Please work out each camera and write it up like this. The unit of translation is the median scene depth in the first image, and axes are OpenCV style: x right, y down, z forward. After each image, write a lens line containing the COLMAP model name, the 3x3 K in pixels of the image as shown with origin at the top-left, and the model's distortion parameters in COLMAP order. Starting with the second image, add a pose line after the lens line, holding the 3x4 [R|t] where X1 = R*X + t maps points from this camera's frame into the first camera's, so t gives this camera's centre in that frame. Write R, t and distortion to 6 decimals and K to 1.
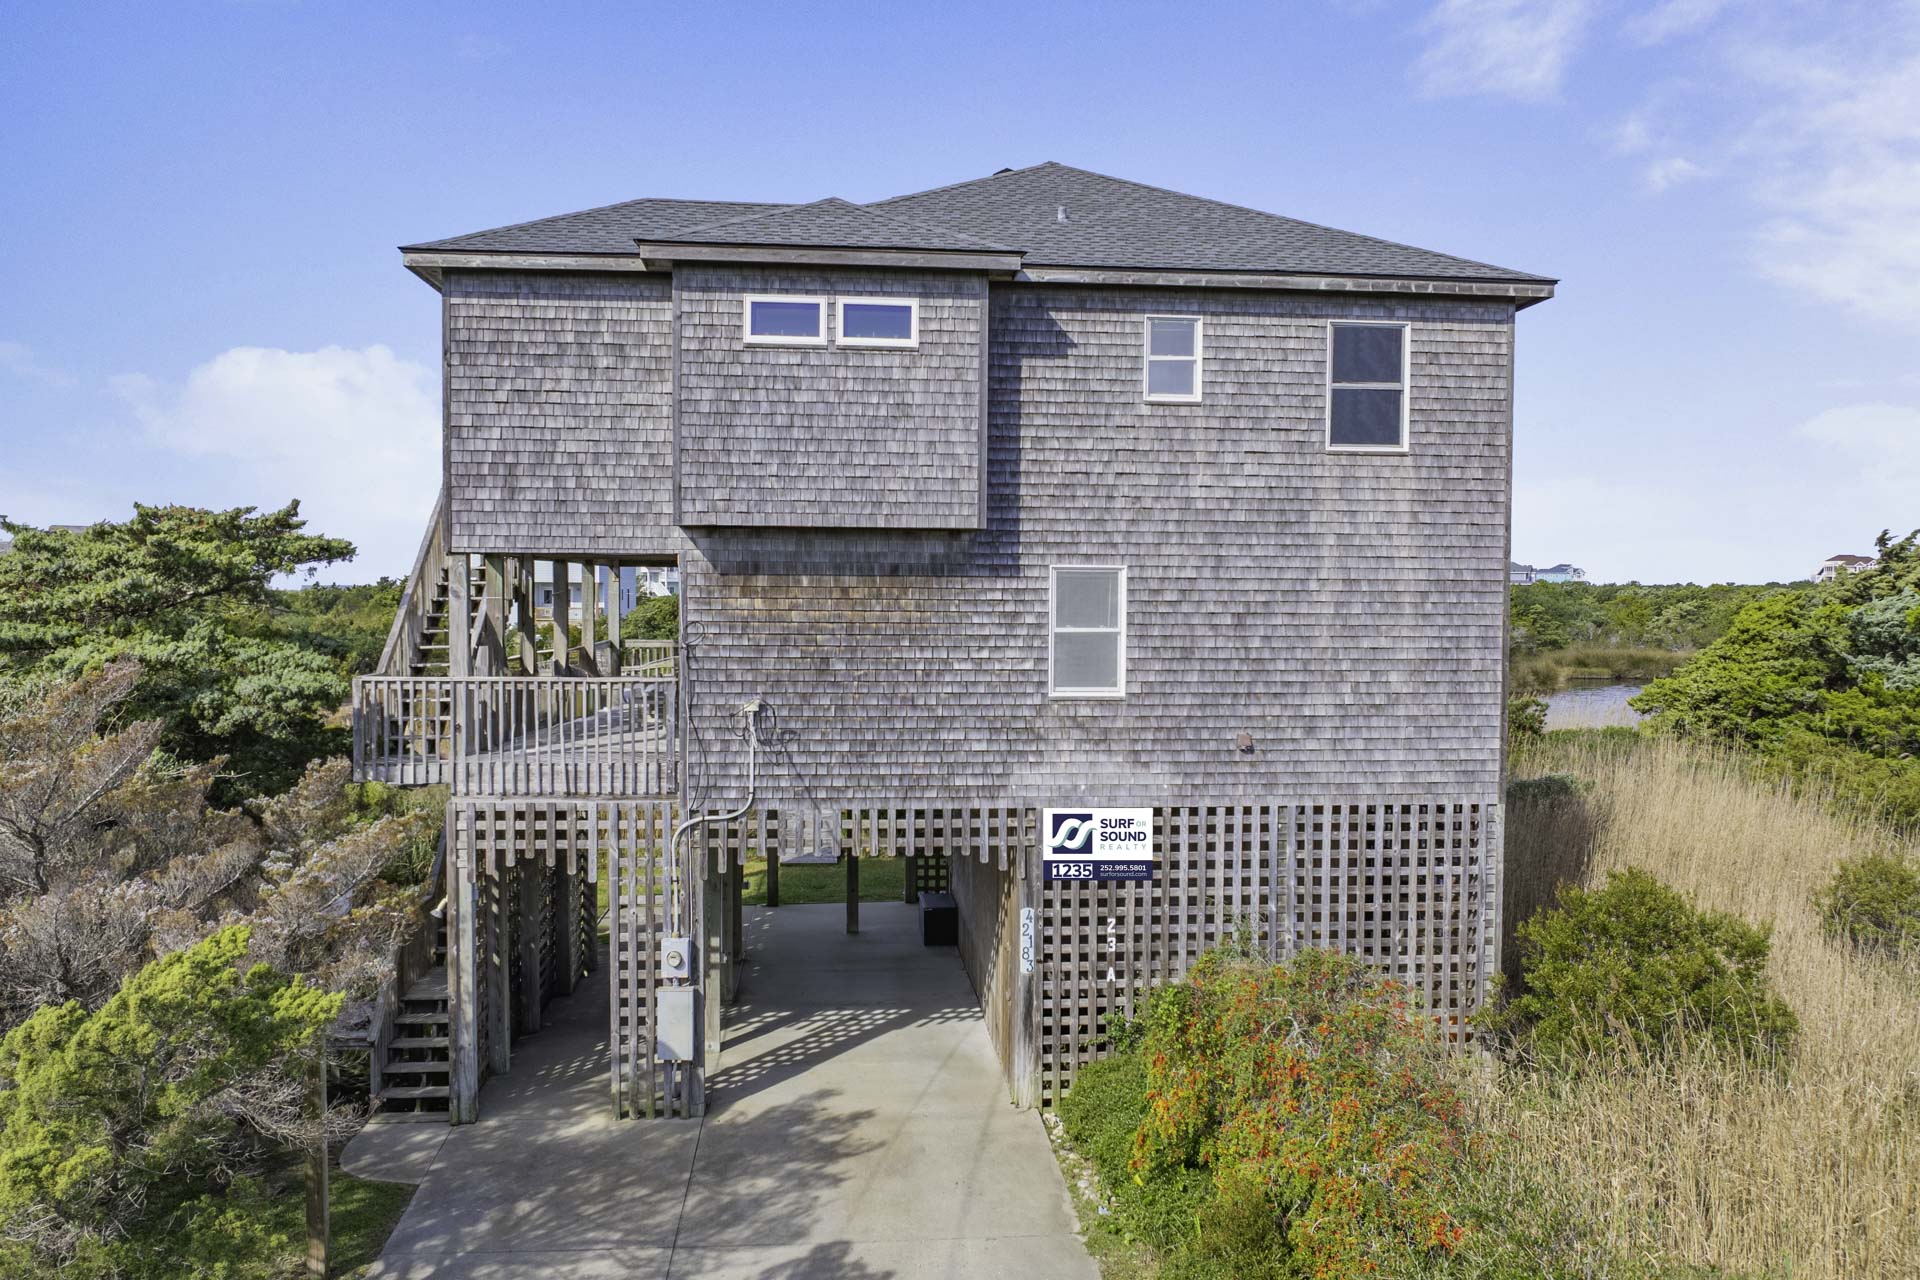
lens RADIAL K [[1526.5, 0, 985.3], [0, 1526.5, 646.7], [0, 0, 1]] dist [-0.033358, -0.004789]
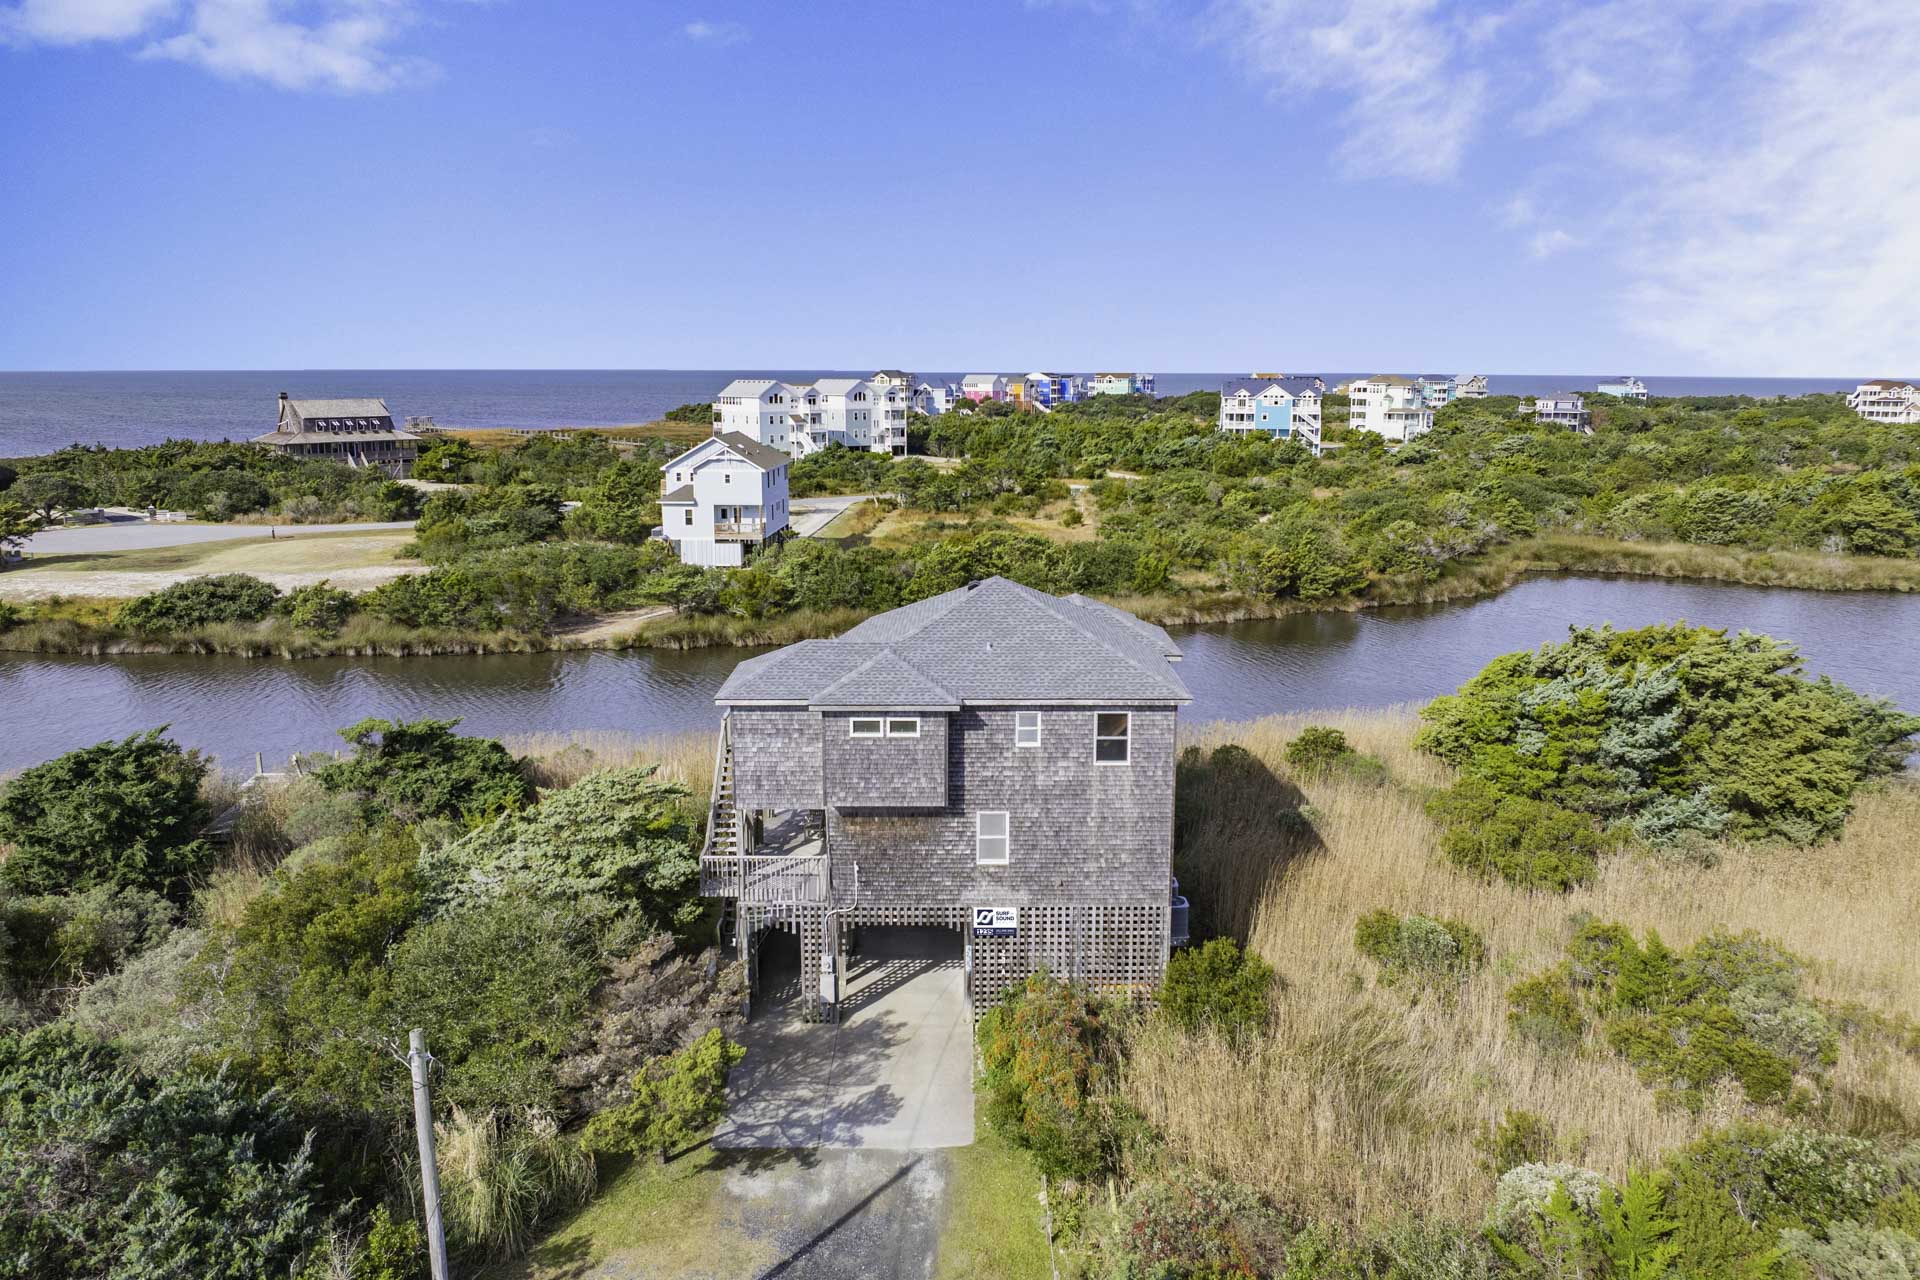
lens RADIAL K [[1384.9, 0, 984.4], [0, 1384.9, 617.0], [0, 0, 1]] dist [-0.029490, -0.004691]
pose [[0.996666, 0.010679, -0.080883, 0.228081], [0.000456, 0.990652, 0.136414, -0.658939], [0.081584, -0.135996, 0.987345, -1.127057]]
